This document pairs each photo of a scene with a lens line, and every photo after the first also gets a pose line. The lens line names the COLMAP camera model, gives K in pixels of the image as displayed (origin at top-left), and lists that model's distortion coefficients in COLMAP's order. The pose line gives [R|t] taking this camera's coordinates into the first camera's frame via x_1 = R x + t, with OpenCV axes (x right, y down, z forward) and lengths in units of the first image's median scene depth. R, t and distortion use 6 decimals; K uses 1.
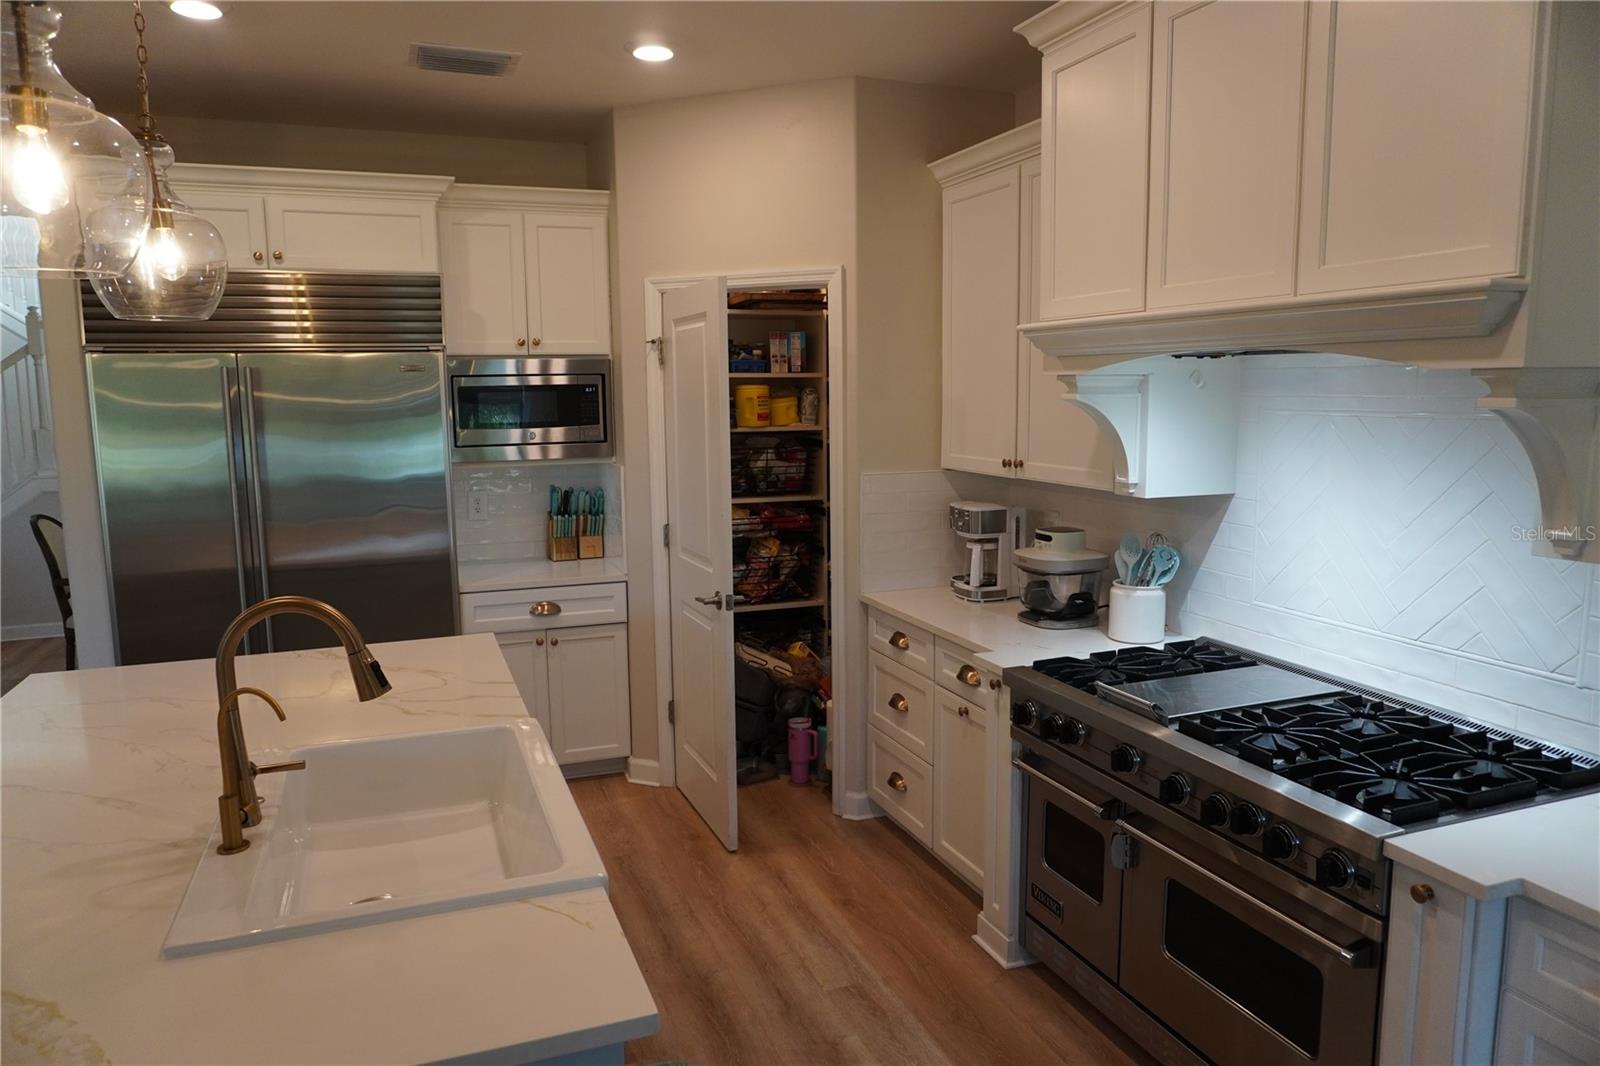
lens RADIAL K [[1069.9, 0, 800.8], [0, 1069.9, 534.7], [0, 0, 1]] dist [-0.046522, 0.035023]
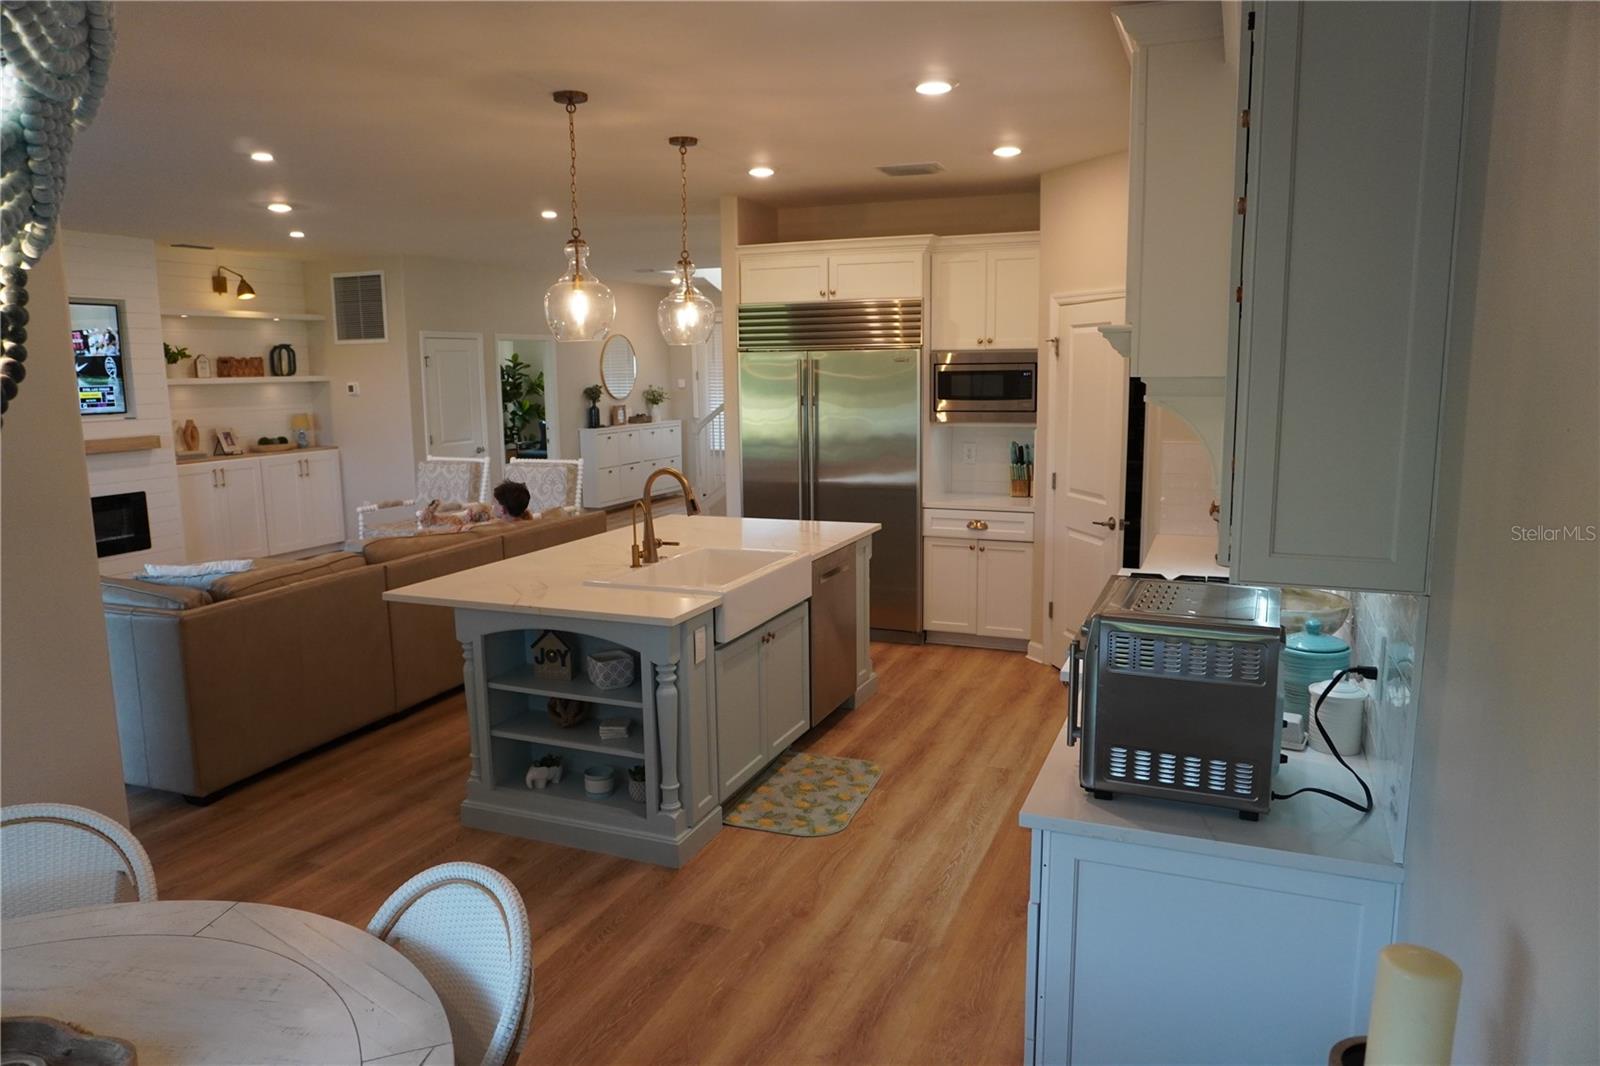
lens RADIAL K [[1076.4, 0, 805.4], [0, 1076.4, 537.5], [0, 0, 1]] dist [-0.046816, -0.000518]
pose [[0.730048, 0.110626, -0.674383, 0.659194], [-0.089279, 0.993793, 0.066374, 0.011304], [0.677539, 0.011752, 0.735393, -0.267220]]
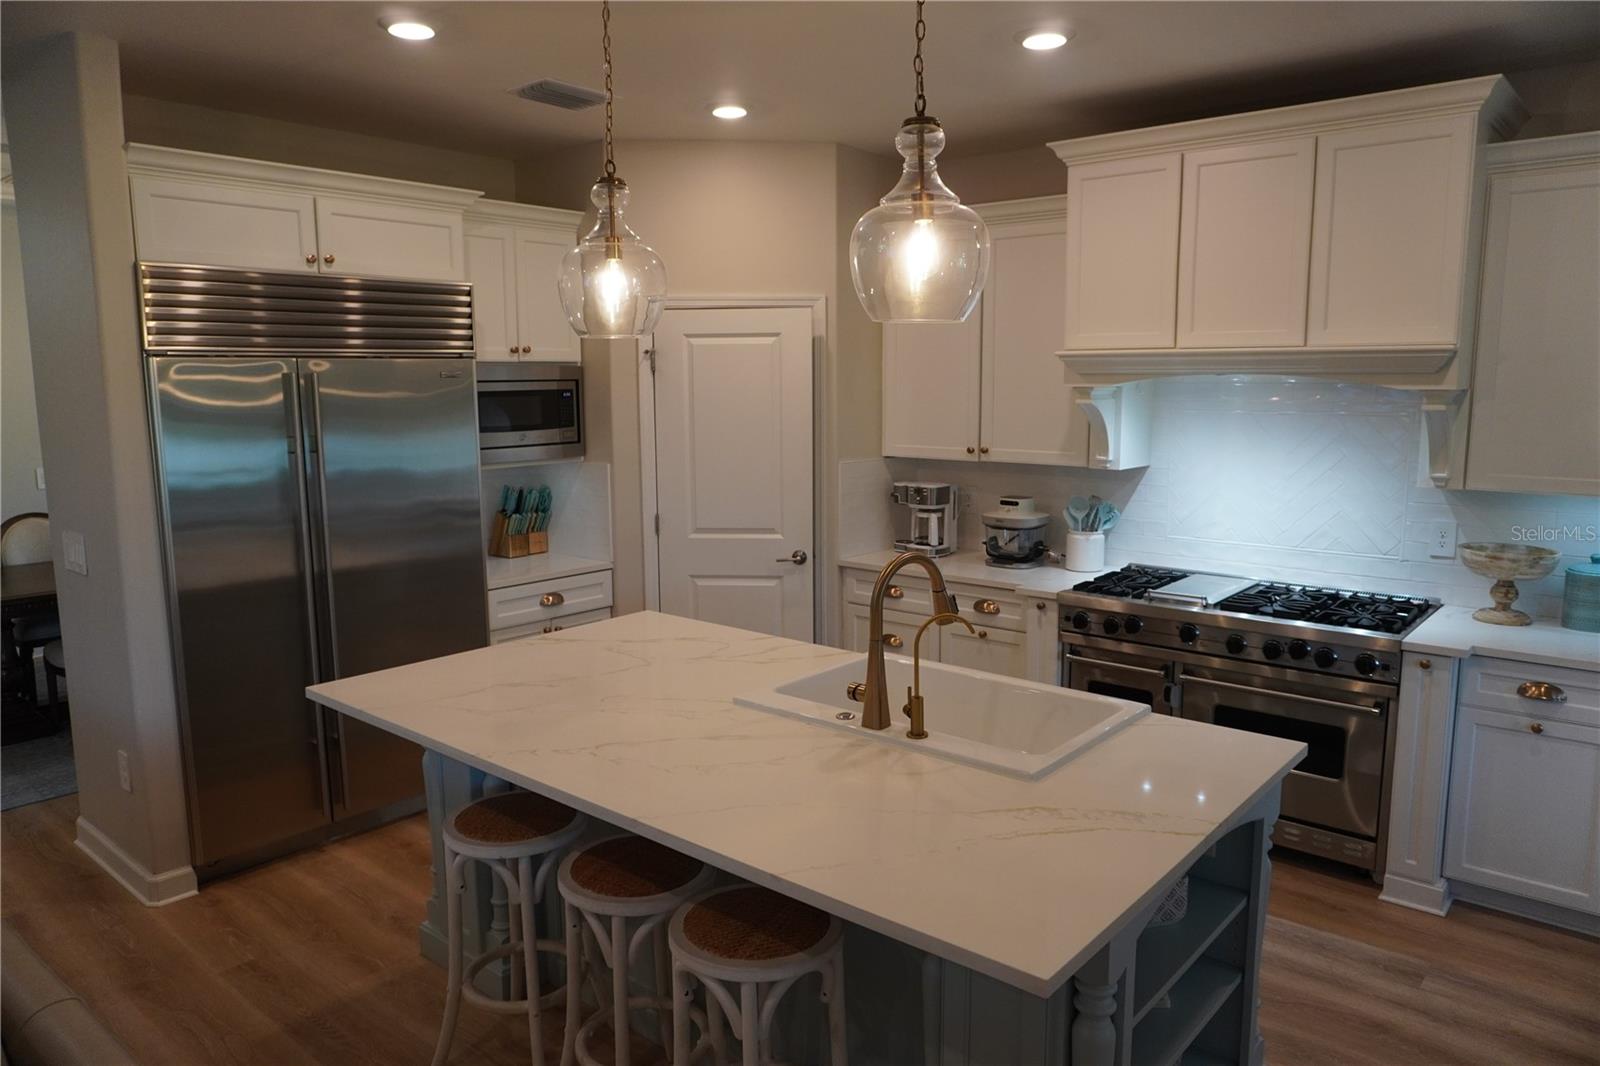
lens RADIAL K [[1069.9, 0, 800.8], [0, 1069.9, 534.7], [0, 0, 1]] dist [-0.046522, 0.035023]
pose [[0.877927, -0.063245, 0.474598, -0.597277], [0.061887, 0.997912, 0.018502, 0.000441], [-0.474777, 0.013128, 0.880008, -0.069826]]
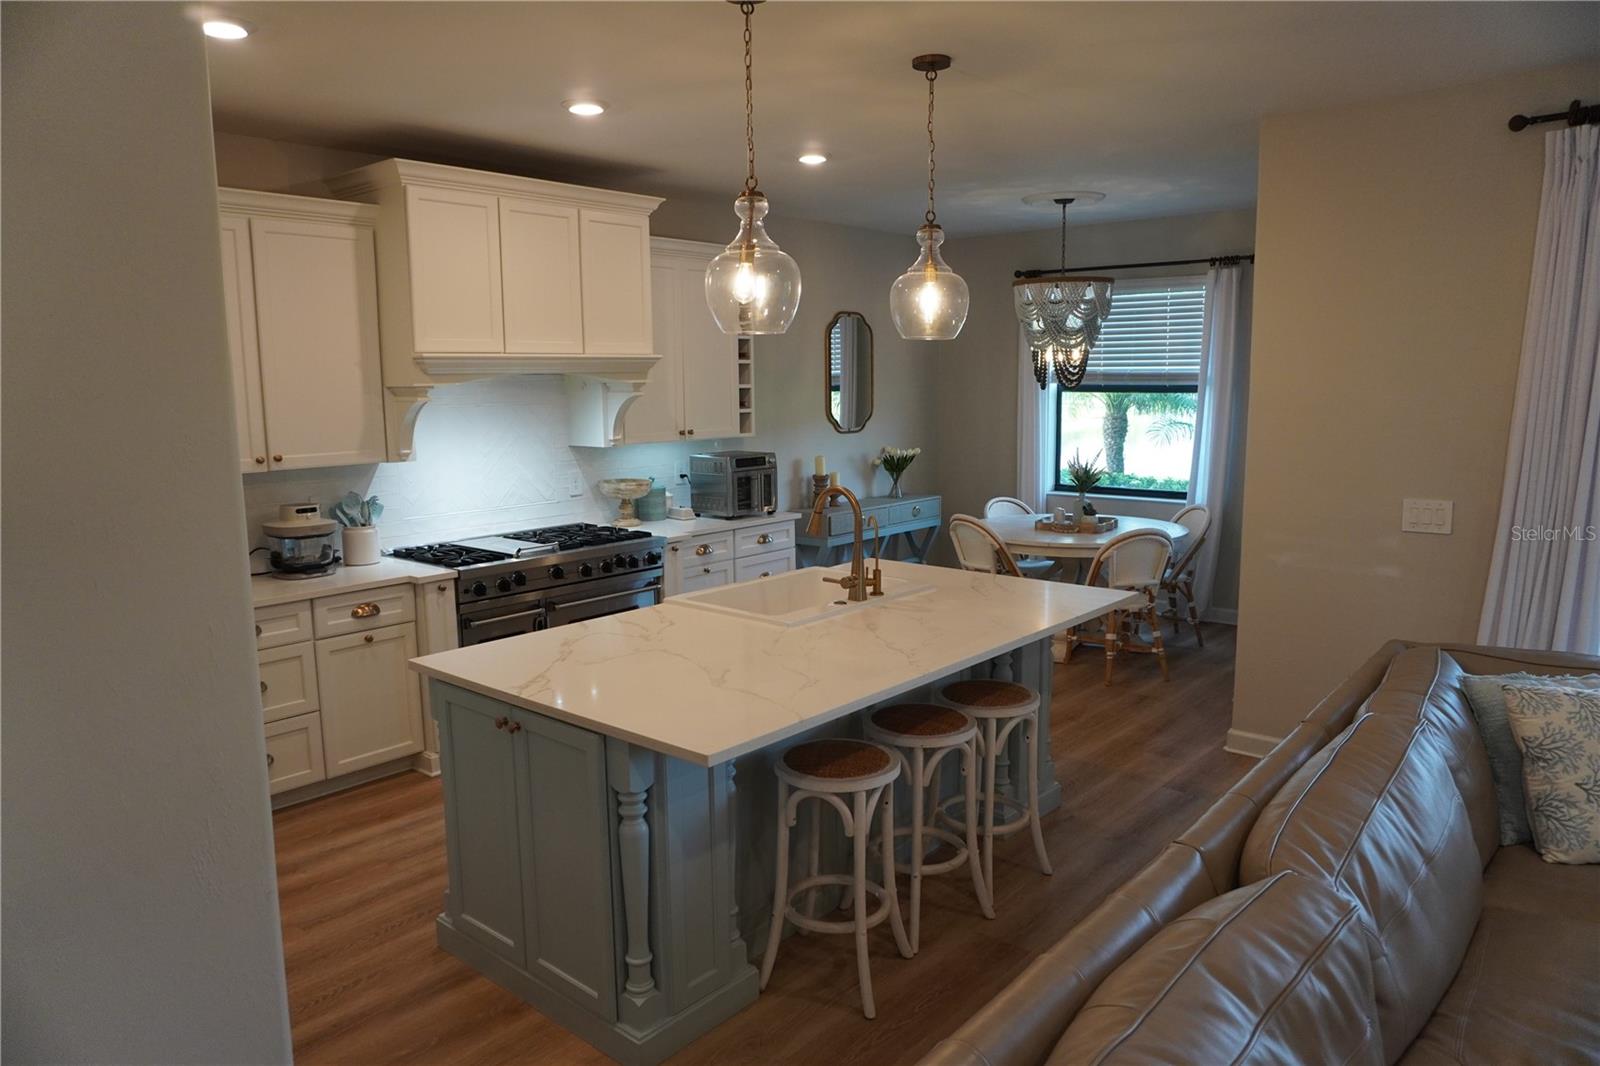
lens RADIAL K [[1069.9, 0, 800.8], [0, 1069.9, 534.7], [0, 0, 1]] dist [-0.046522, 0.035023]
pose [[-0.471203, -0.115284, 0.874458, -1.093822], [0.138638, 0.969417, 0.202508, -0.135541], [-0.871061, 0.216656, -0.440810, 0.953278]]
